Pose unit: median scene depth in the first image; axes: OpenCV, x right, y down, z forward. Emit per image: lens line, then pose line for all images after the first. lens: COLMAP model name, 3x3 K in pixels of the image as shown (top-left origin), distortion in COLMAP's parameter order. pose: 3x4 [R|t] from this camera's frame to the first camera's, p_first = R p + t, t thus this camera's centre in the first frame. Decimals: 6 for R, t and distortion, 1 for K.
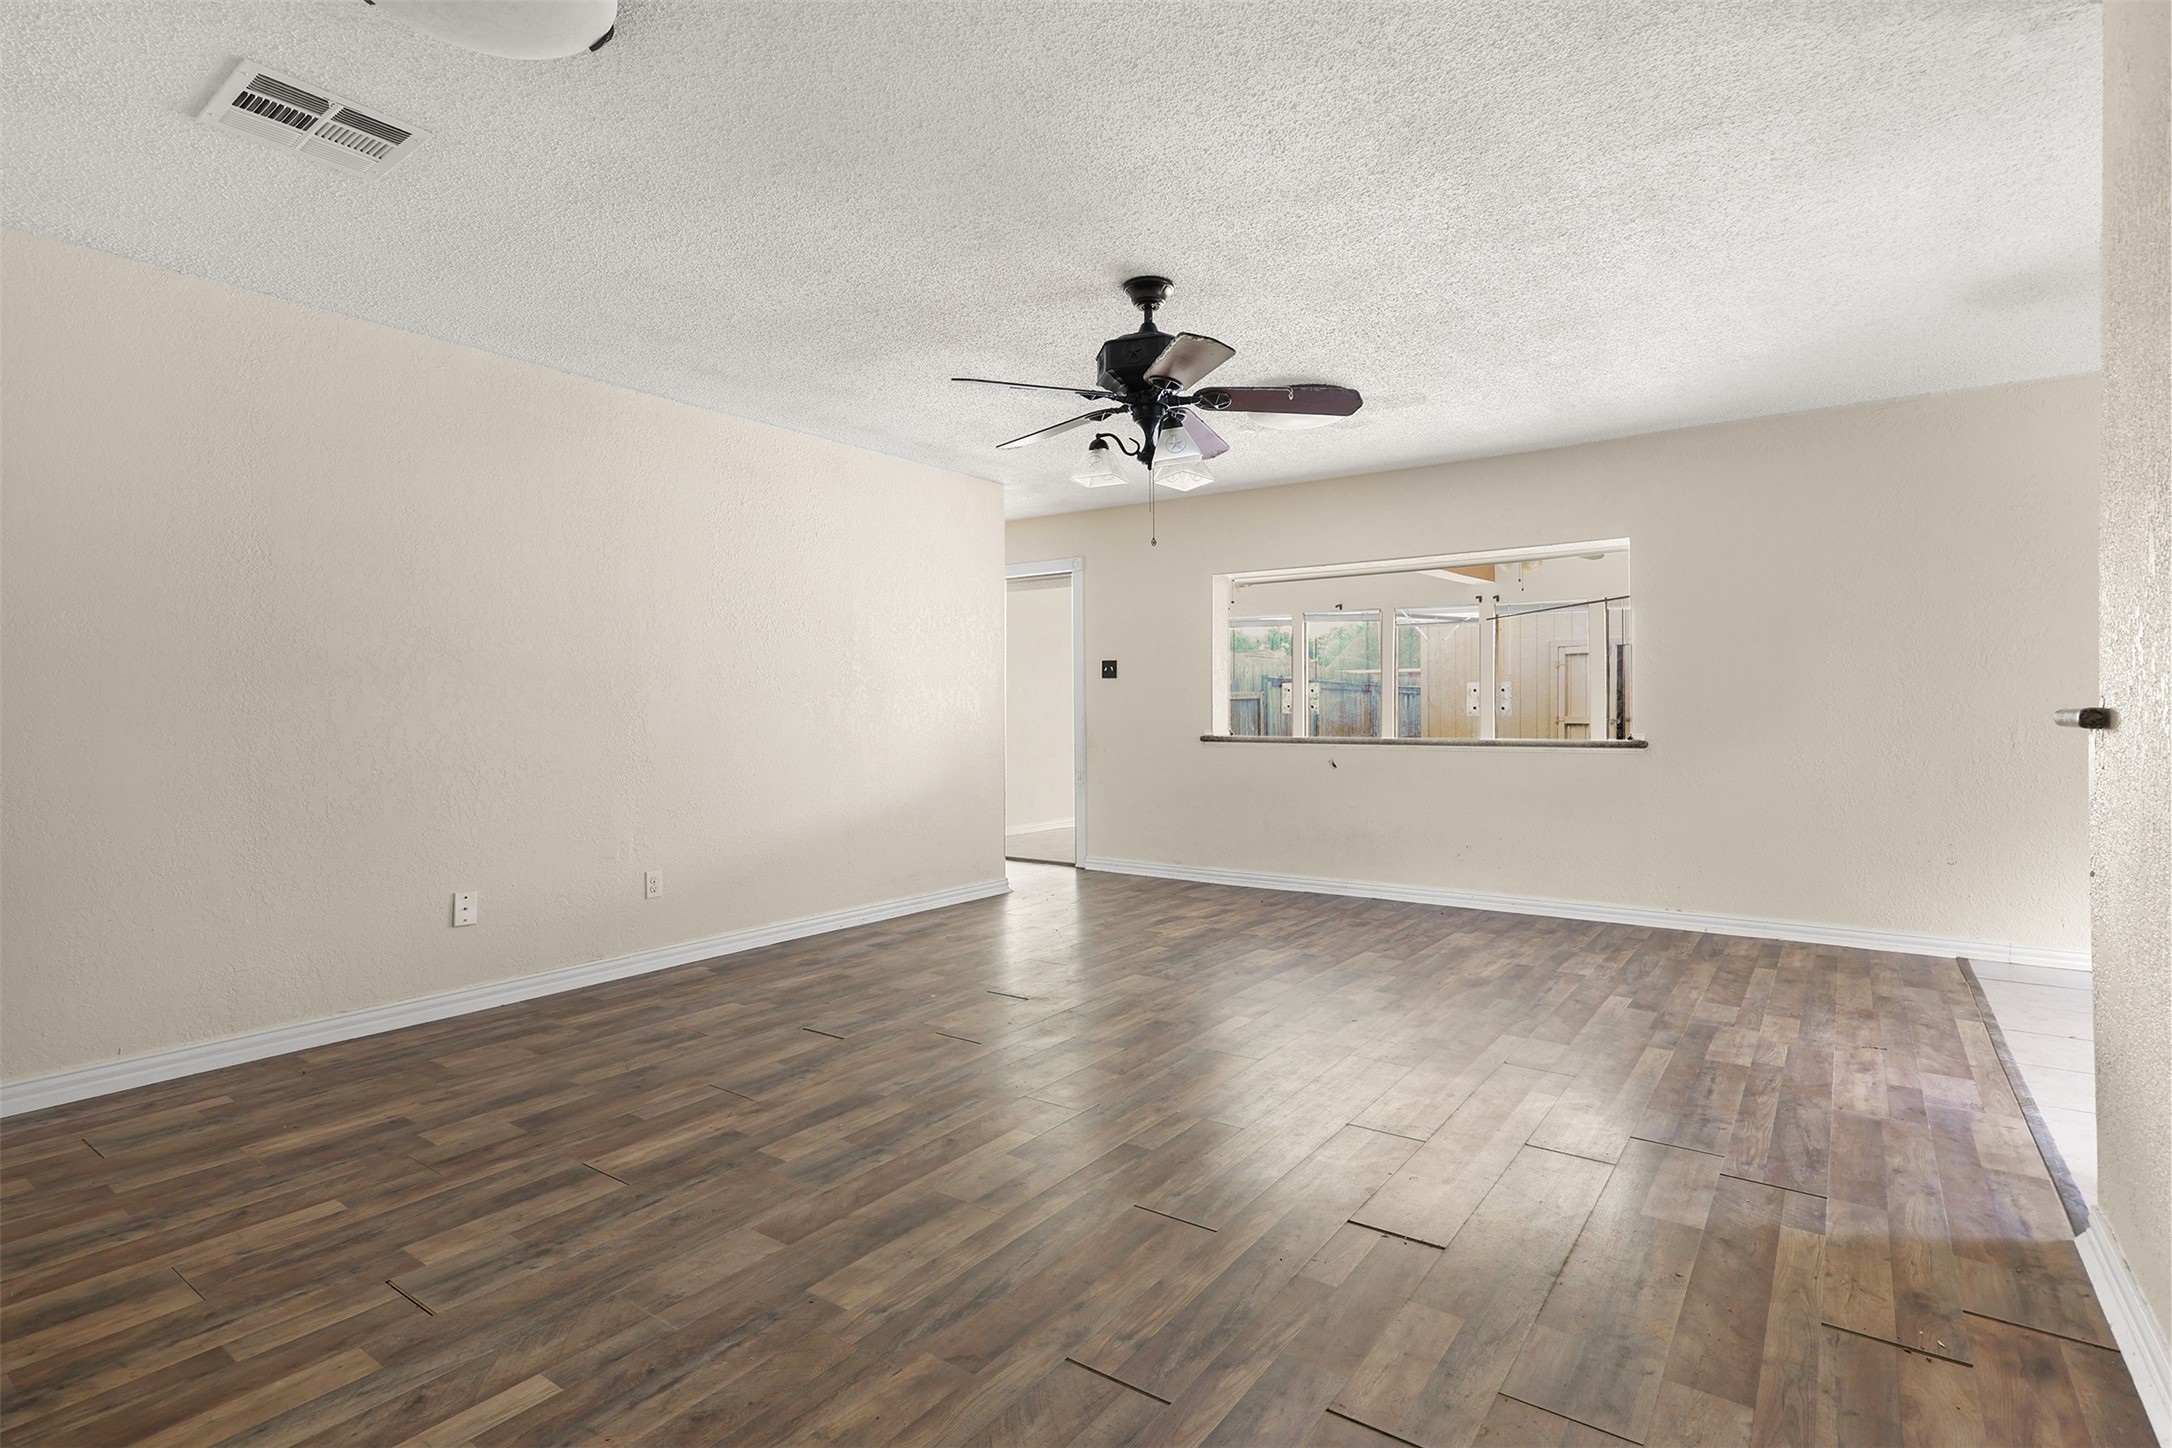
lens RADIAL K [[1062.9, 0, 1096.5], [0, 1062.9, 734.7], [0, 0, 1]] dist [0.003331, -0.001670]
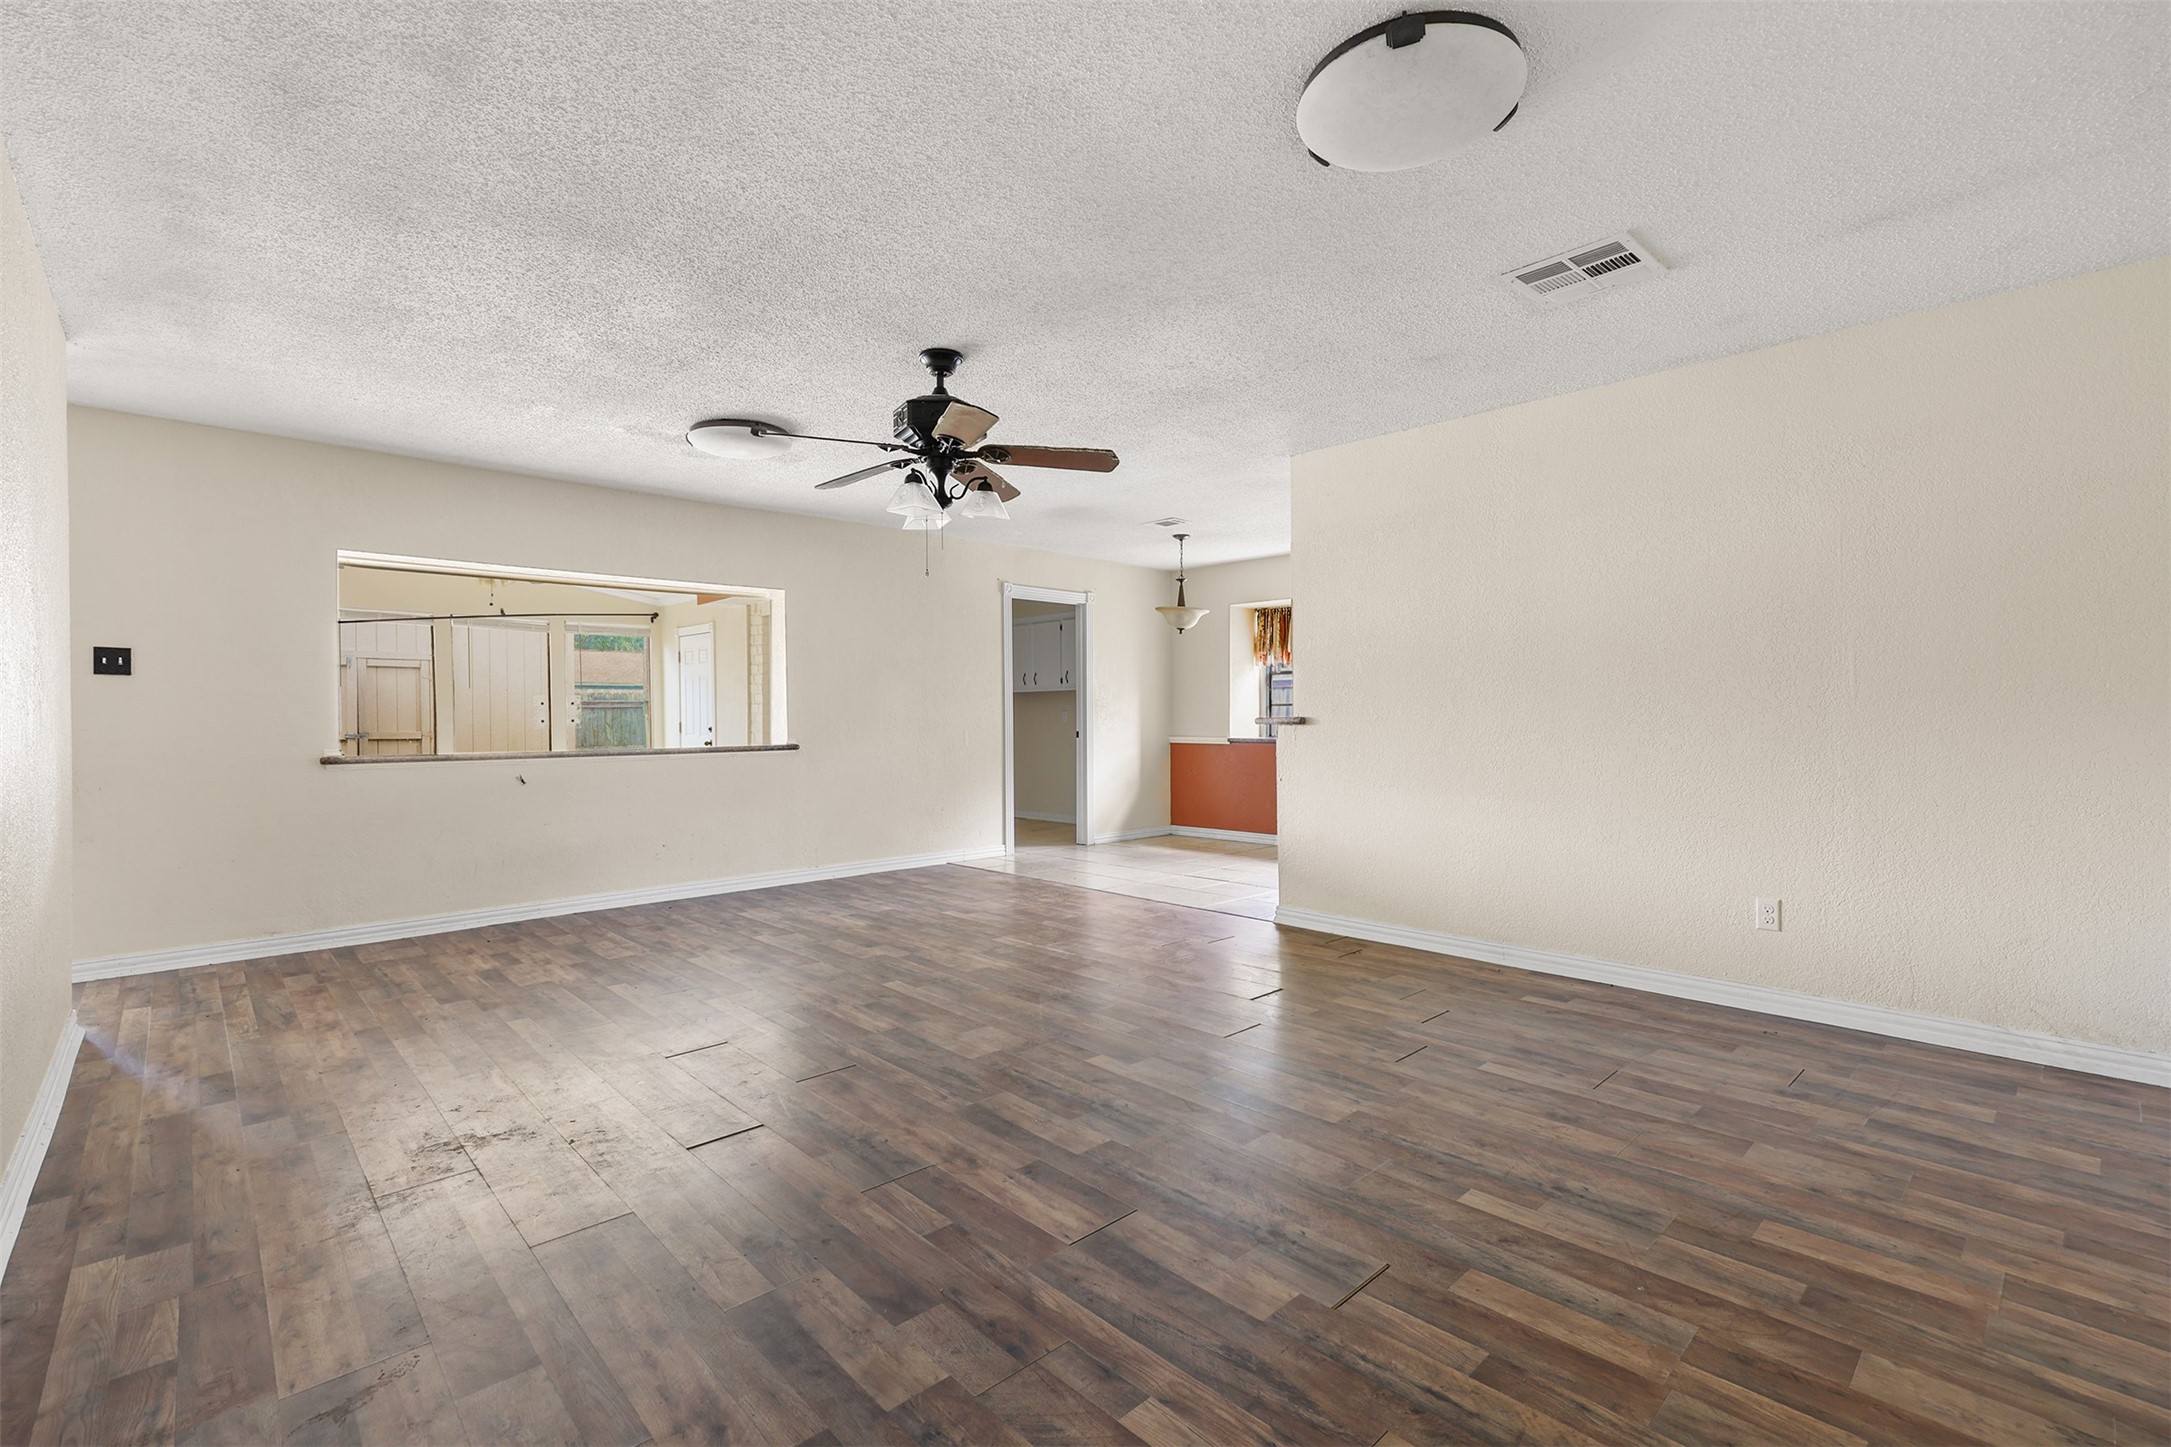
lens RADIAL K [[953.5, 0, 1098.7], [0, 953.5, 746.0], [0, 0, 1]] dist [0.003971, 0.000583]
pose [[0.182249, -0.024081, 0.982958, -1.122082], [0.027146, 0.999442, 0.019452, -0.012719], [-0.982878, 0.023139, 0.182801, 0.756542]]
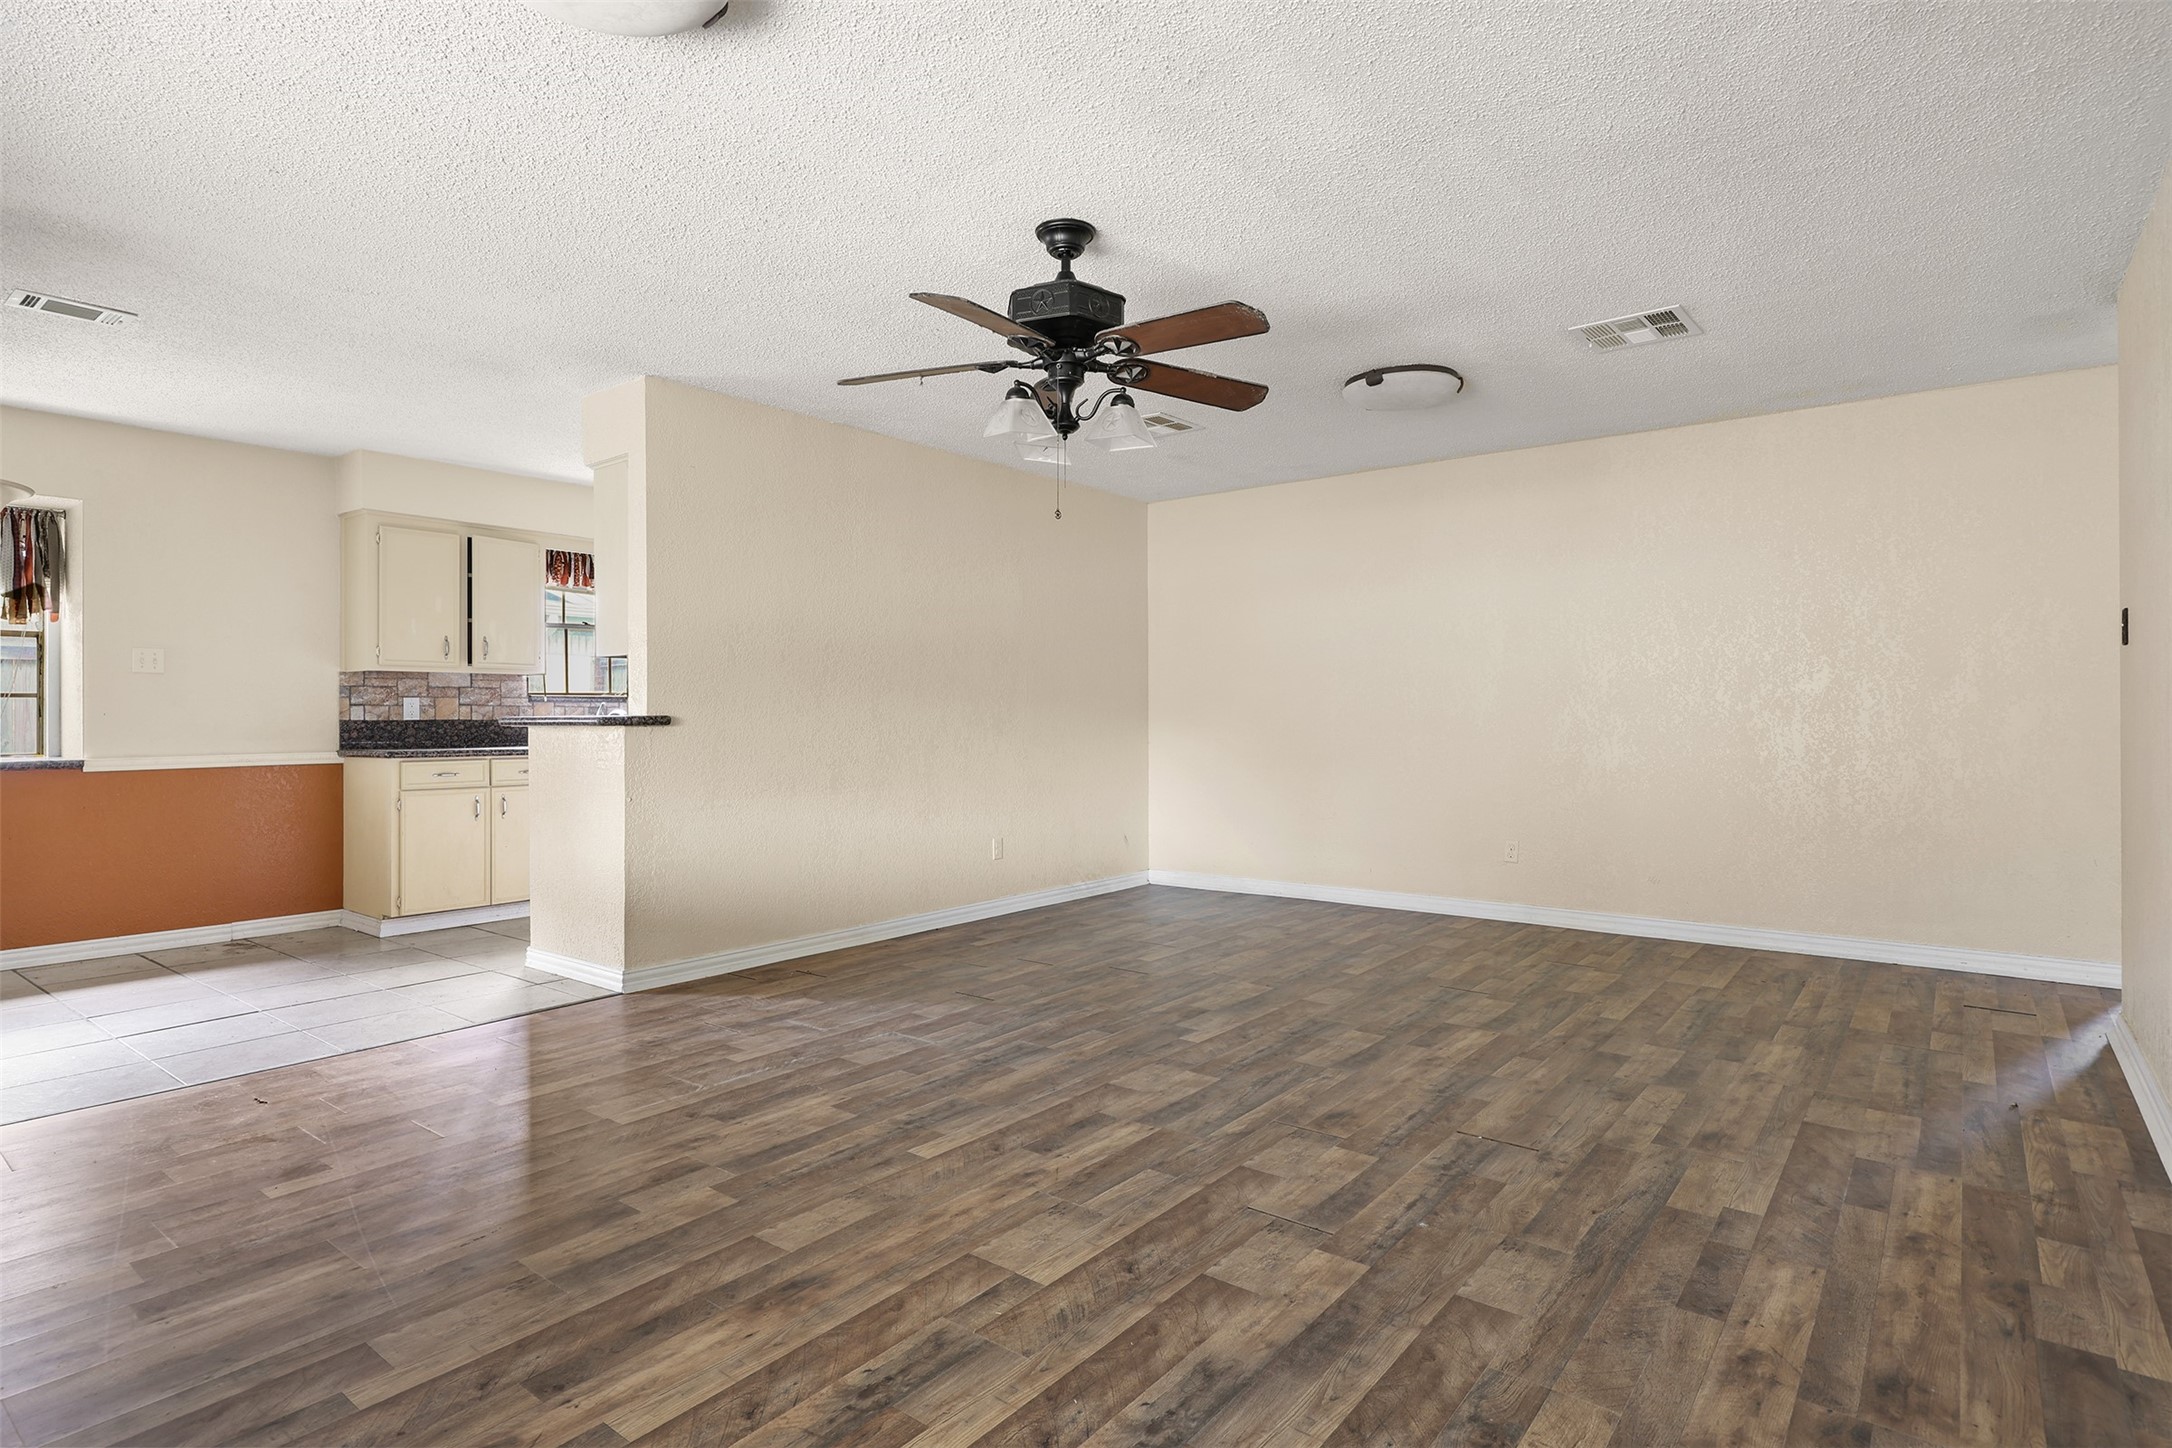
lens RADIAL K [[1147.2, 0, 1098.0], [0, 1147.2, 705.2], [0, 0, 1]] dist [0.018333, 0.002304]
pose [[-0.999308, 0.008362, 0.036255, -0.010636], [0.009058, 0.999777, 0.019058, -0.055731], [-0.036088, 0.019373, -0.999161, 2.305742]]
